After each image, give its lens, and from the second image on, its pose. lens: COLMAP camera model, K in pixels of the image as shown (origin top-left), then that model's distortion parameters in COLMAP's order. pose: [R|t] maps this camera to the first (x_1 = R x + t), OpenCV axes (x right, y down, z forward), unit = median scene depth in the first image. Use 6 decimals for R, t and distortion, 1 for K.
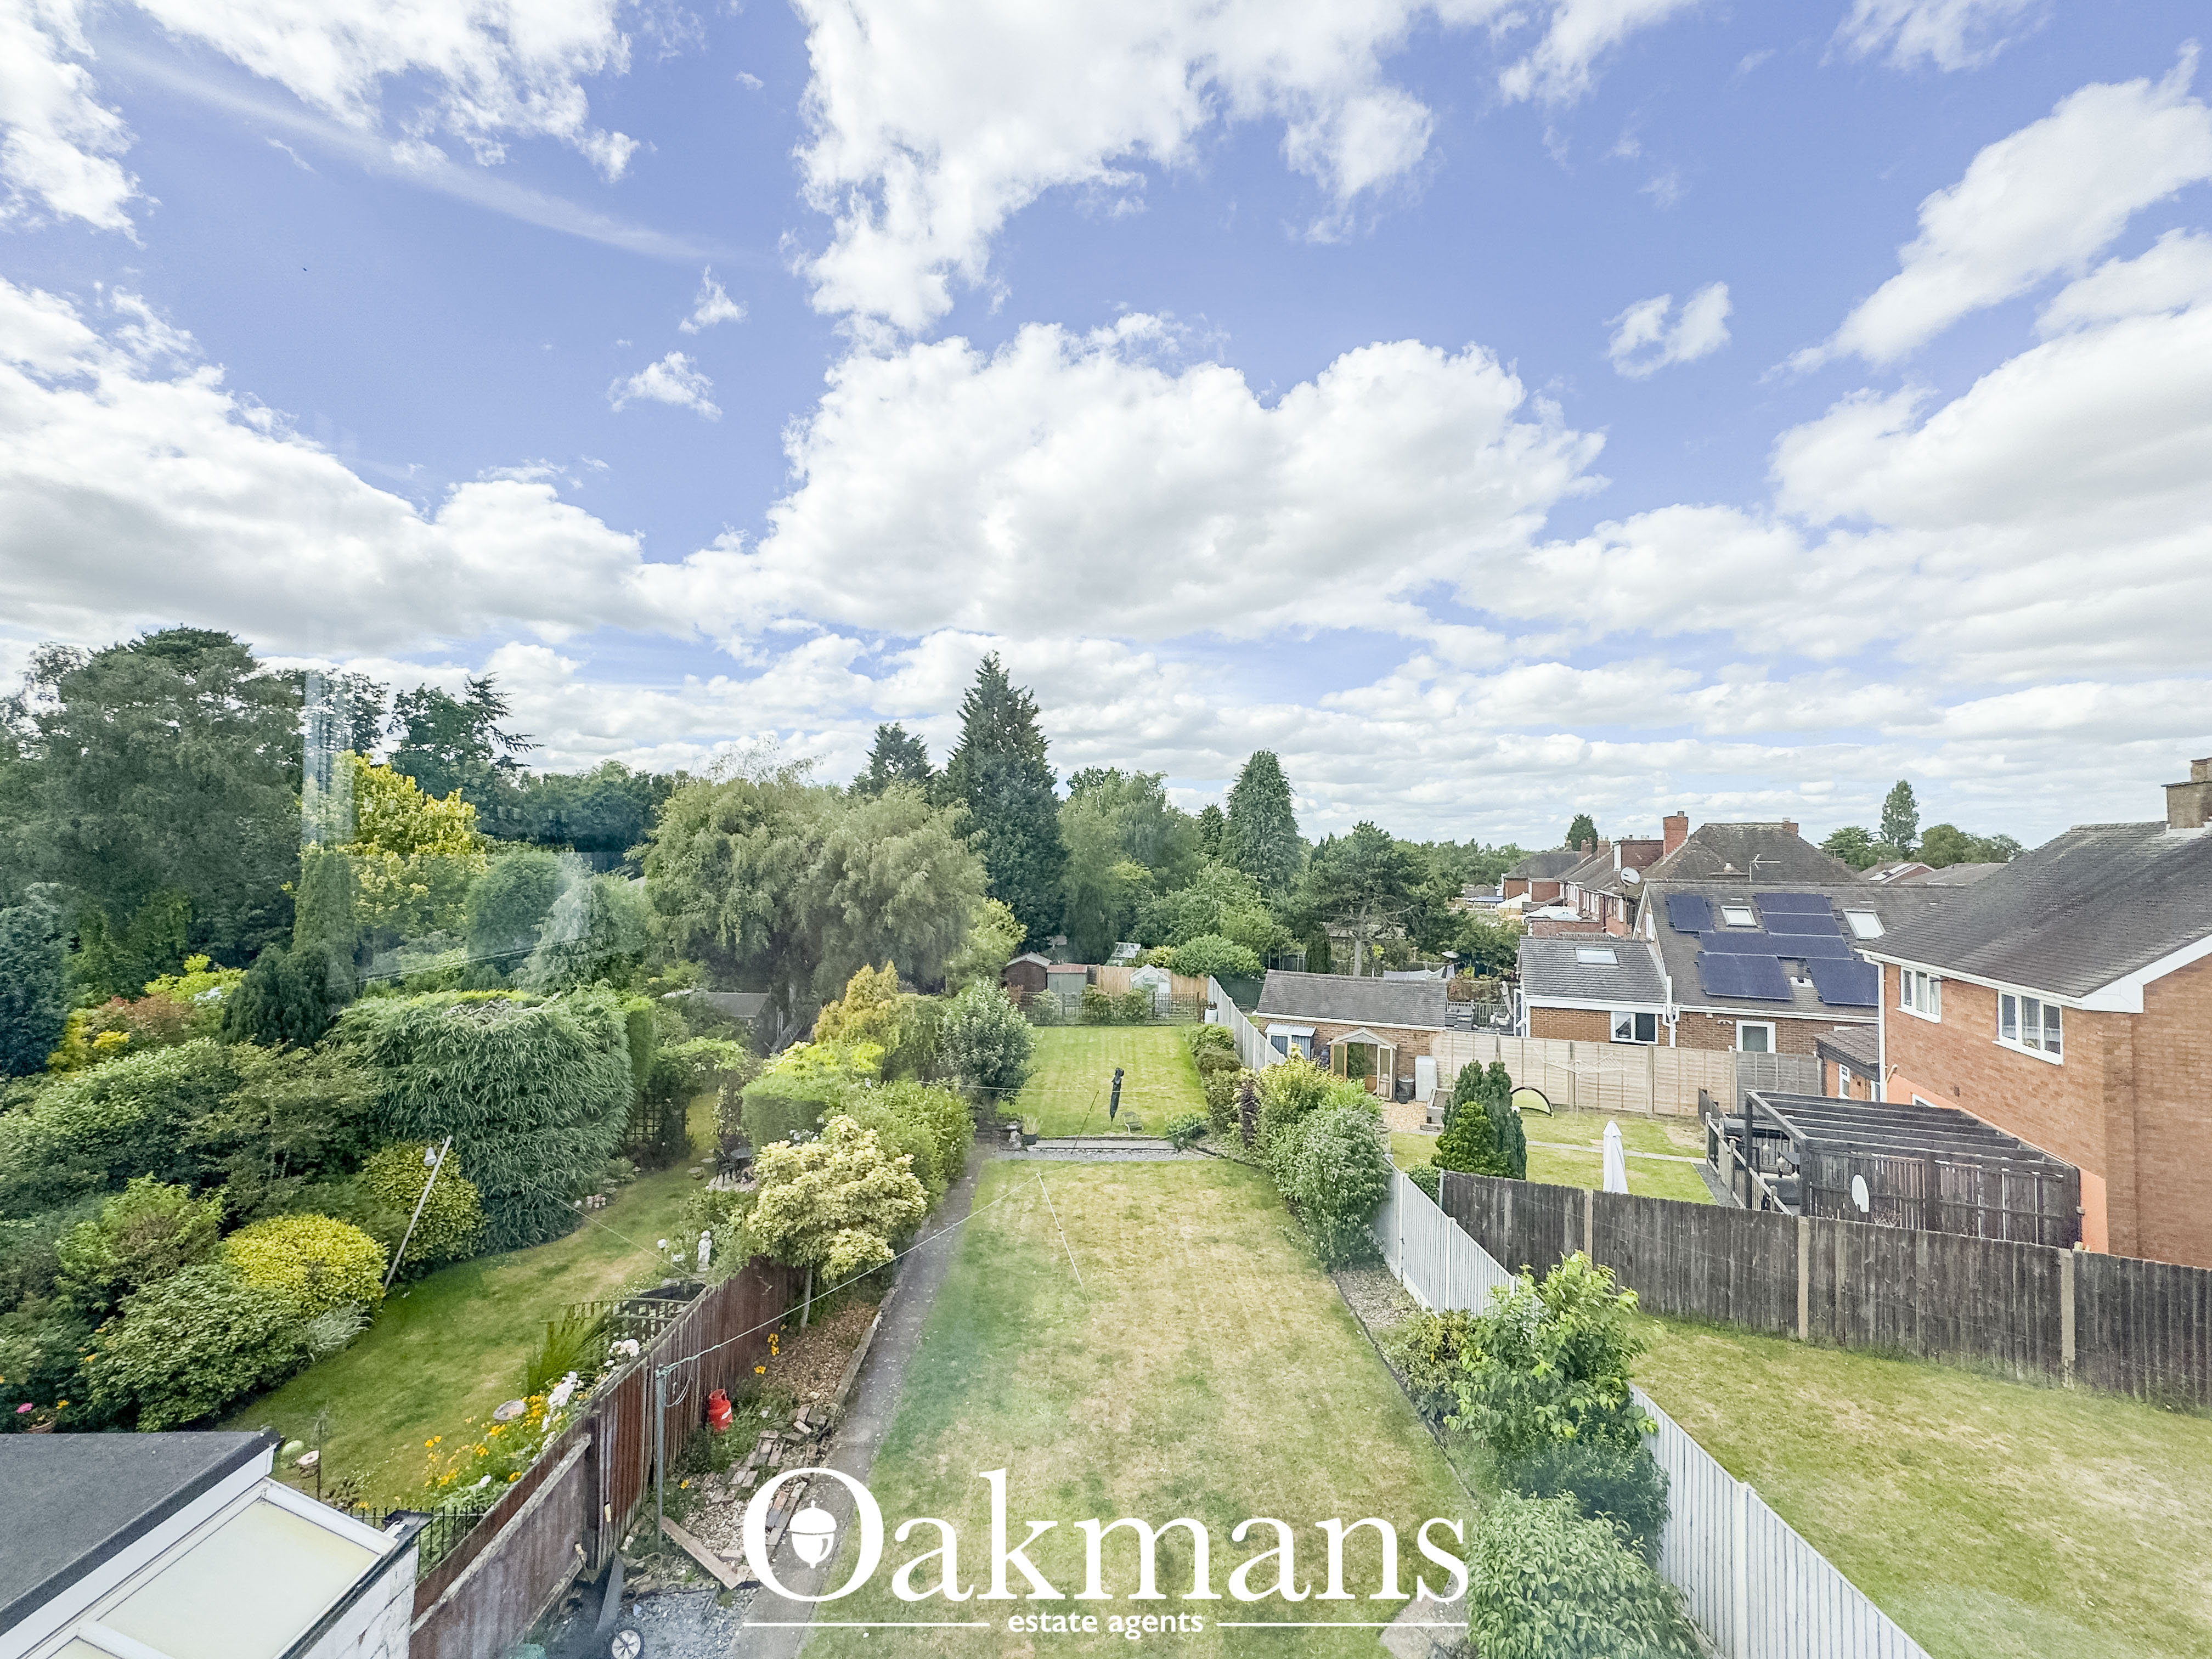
lens RADIAL K [[897.1, 0, 1102.9], [0, 897.1, 831.0], [0, 0, 1]] dist [-0.028723, 0.012800]
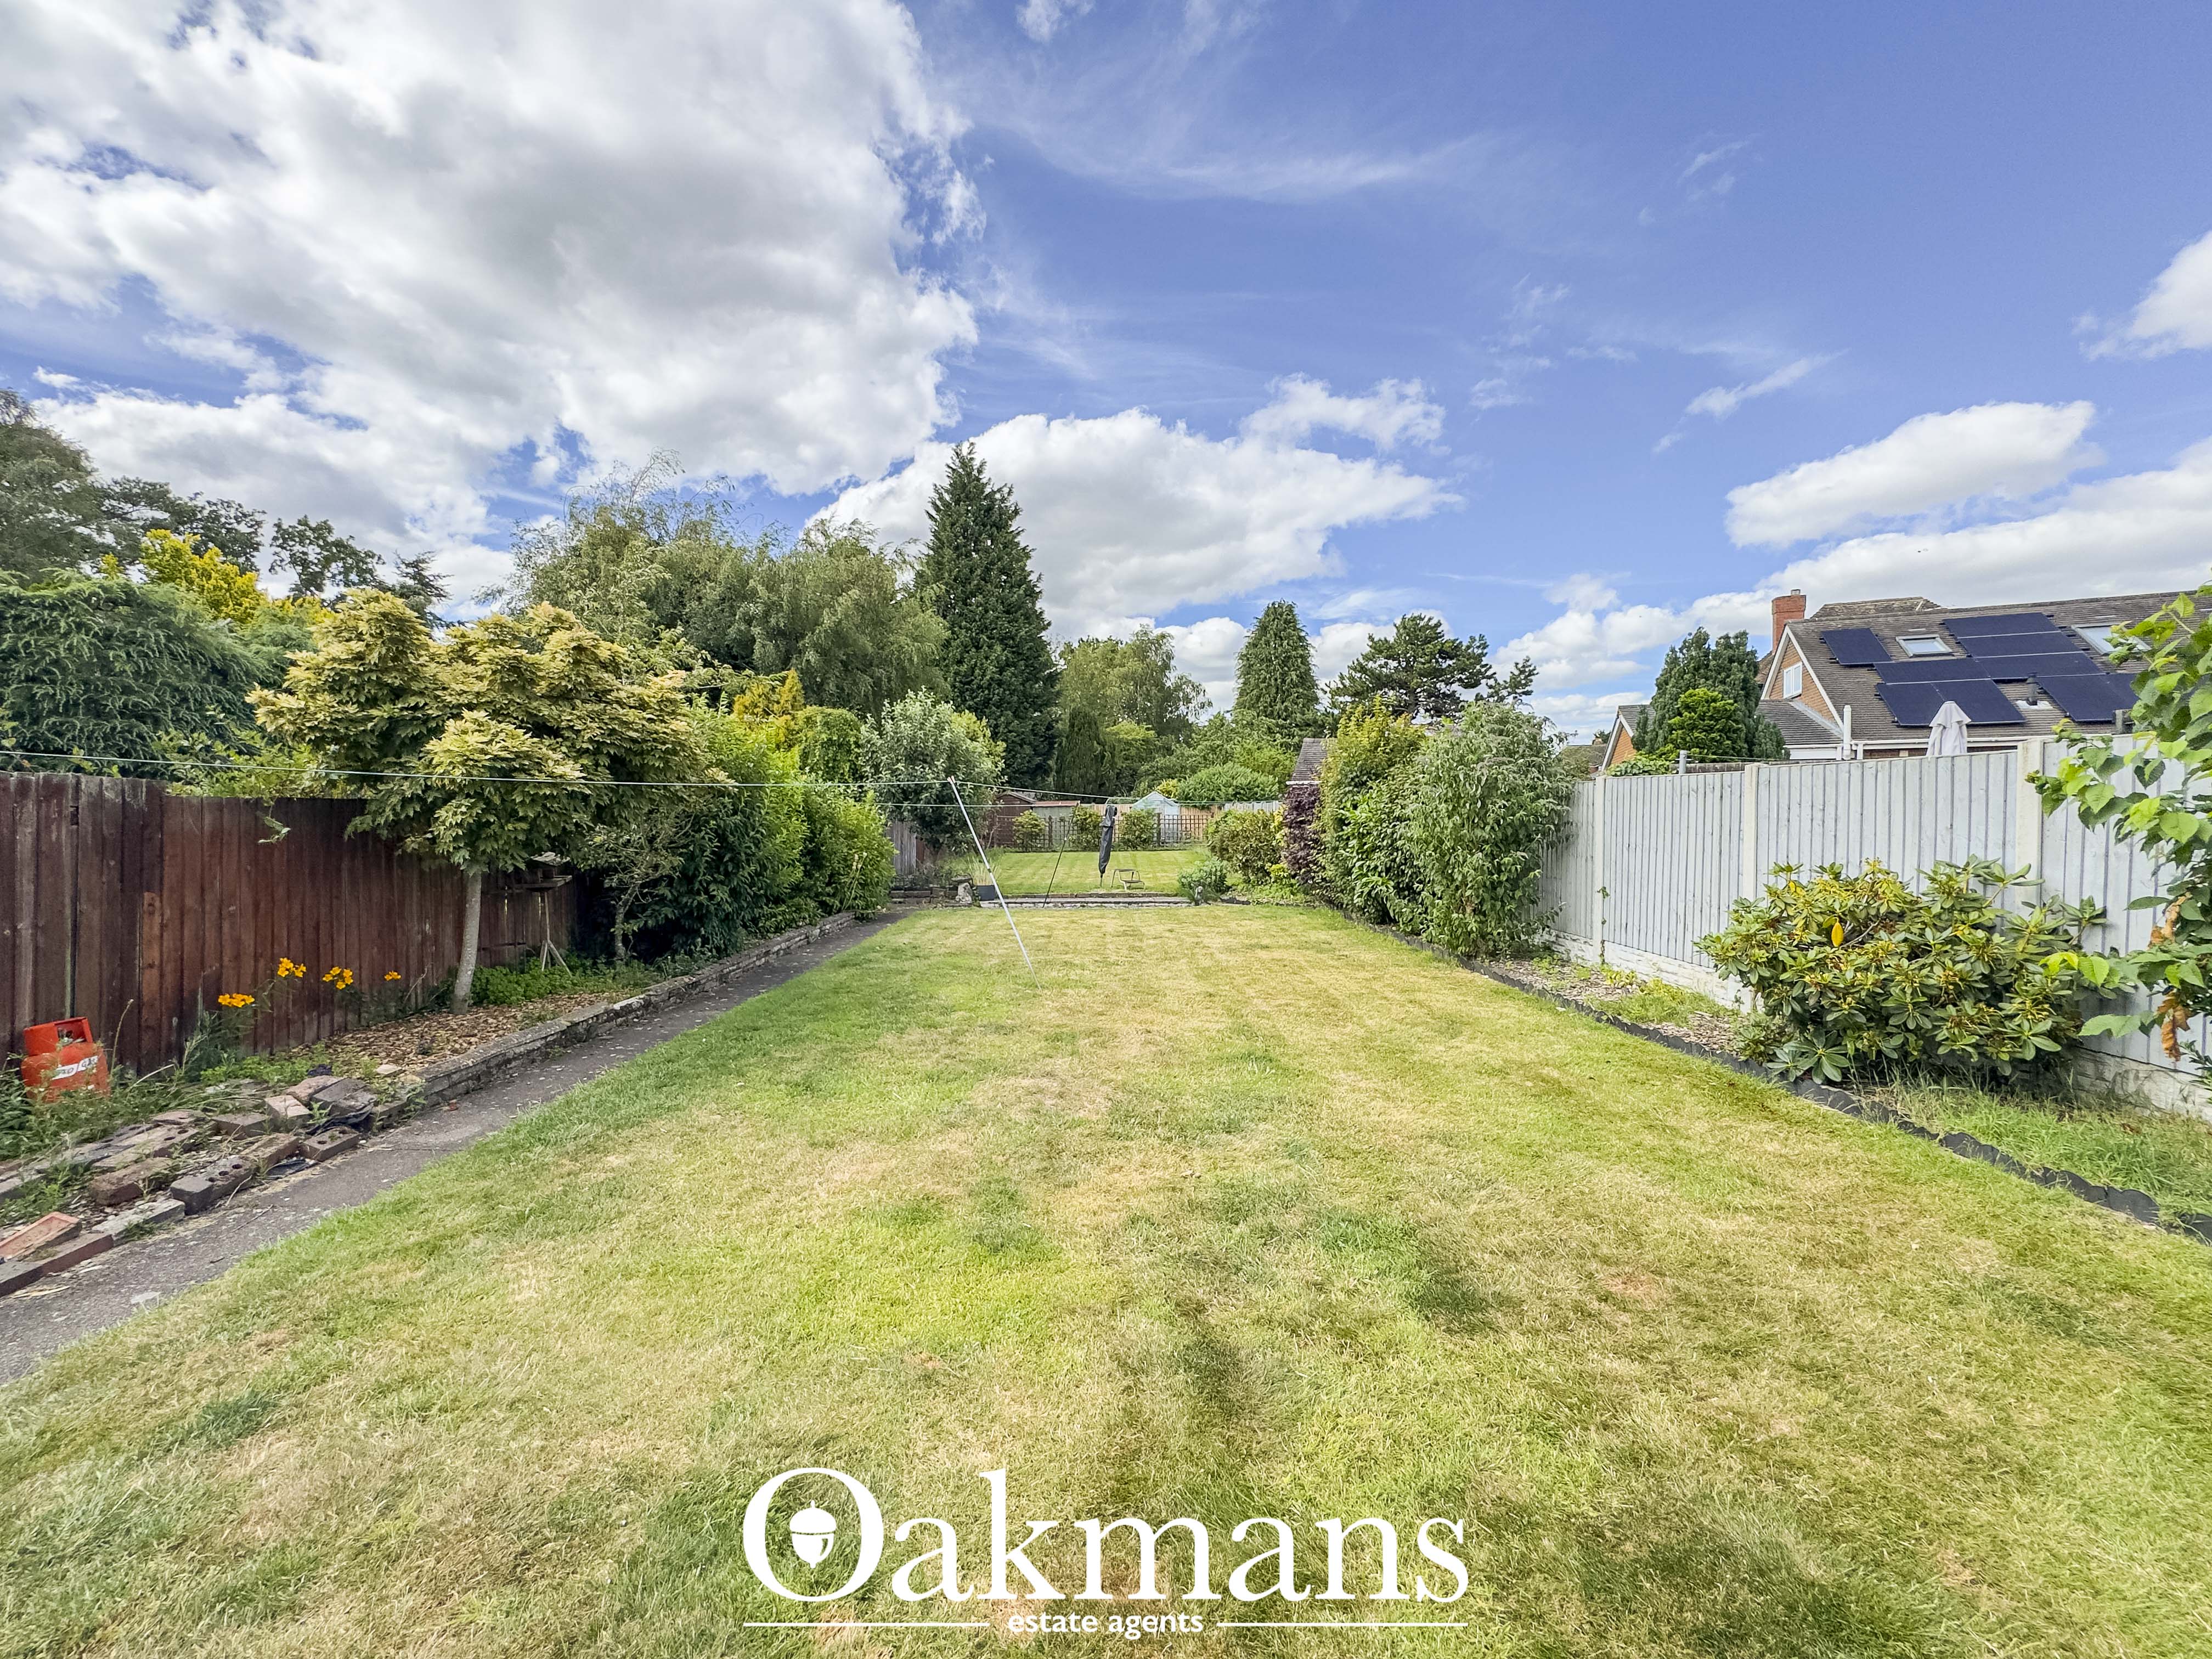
lens RADIAL K [[897.1, 0, 1109.9], [0, 897.1, 822.8], [0, 0, 1]] dist [-0.028723, 0.012800]
pose [[0.999875, -0.015761, 0.000981, 0.008825], [0.015710, 0.999096, 0.039507, 0.137180], [-0.001603, -0.039486, 0.999219, 0.155753]]
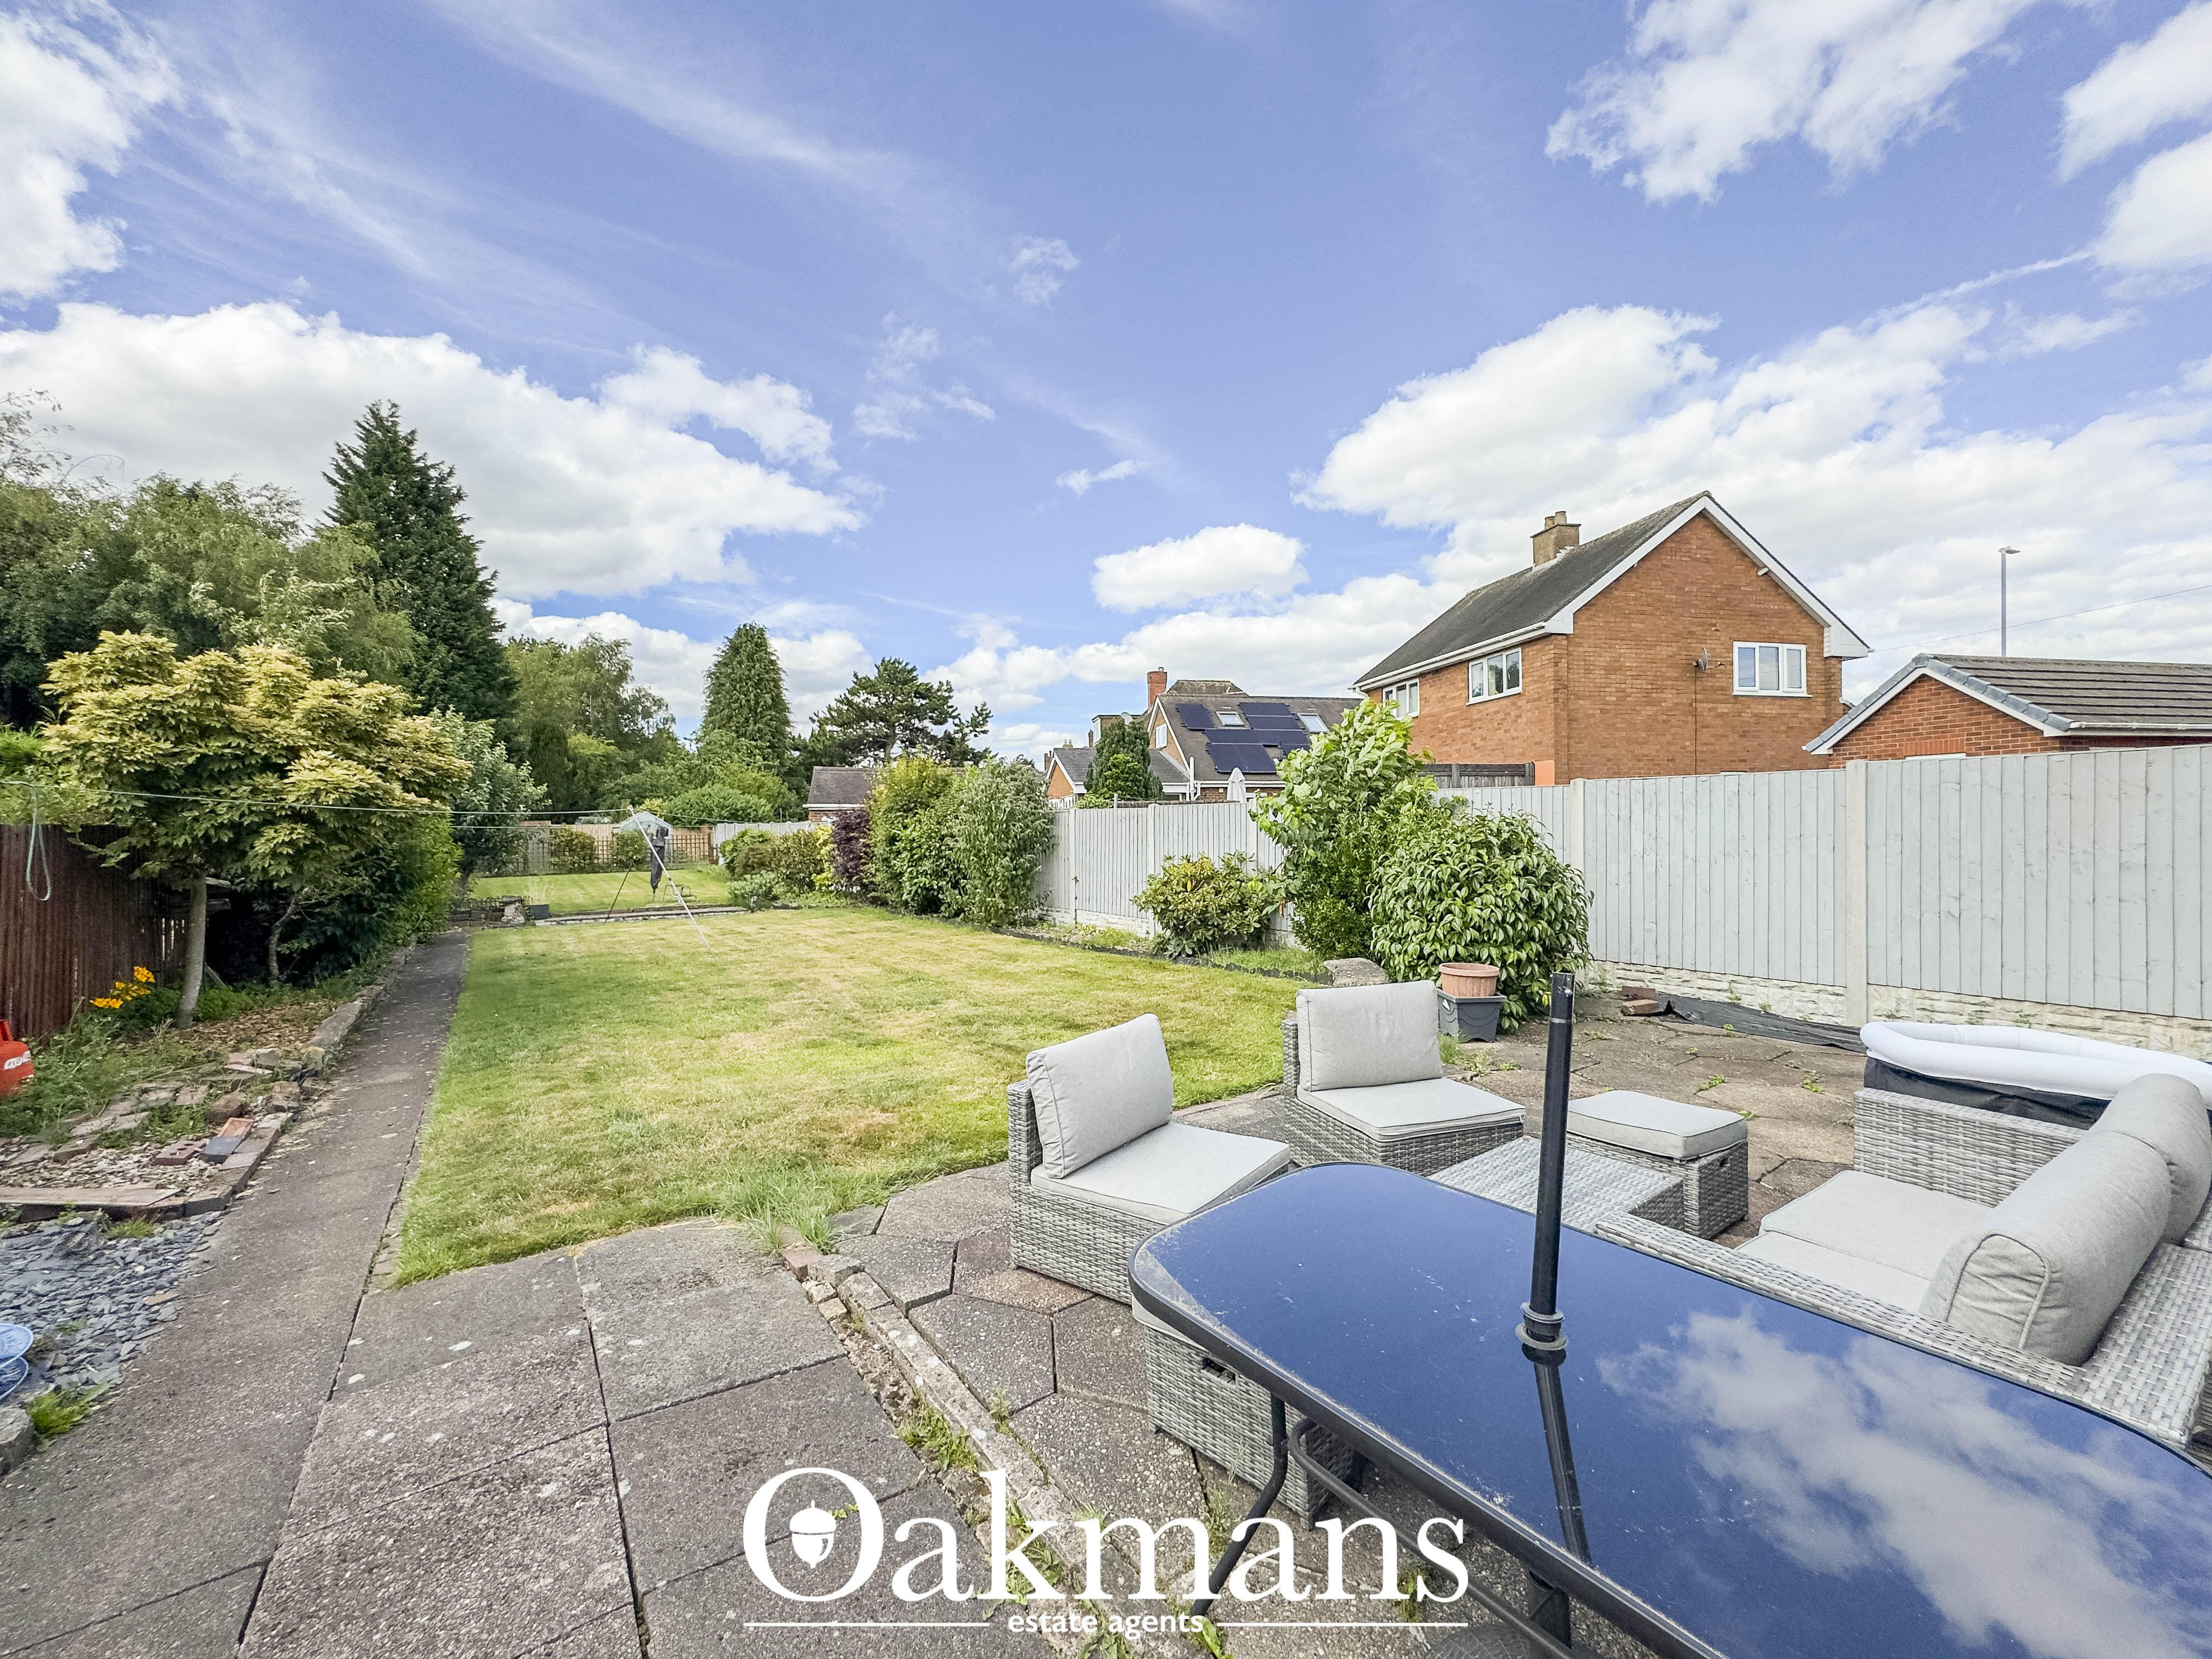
lens RADIAL K [[897.1, 0, 1104.1], [0, 897.1, 826.5], [0, 0, 1]] dist [-0.028723, 0.012800]
pose [[0.826286, -0.019655, 0.562908, -0.054908], [0.003889, 0.999566, 0.029194, 0.133510], [-0.563238, -0.021934, 0.826004, 0.079484]]
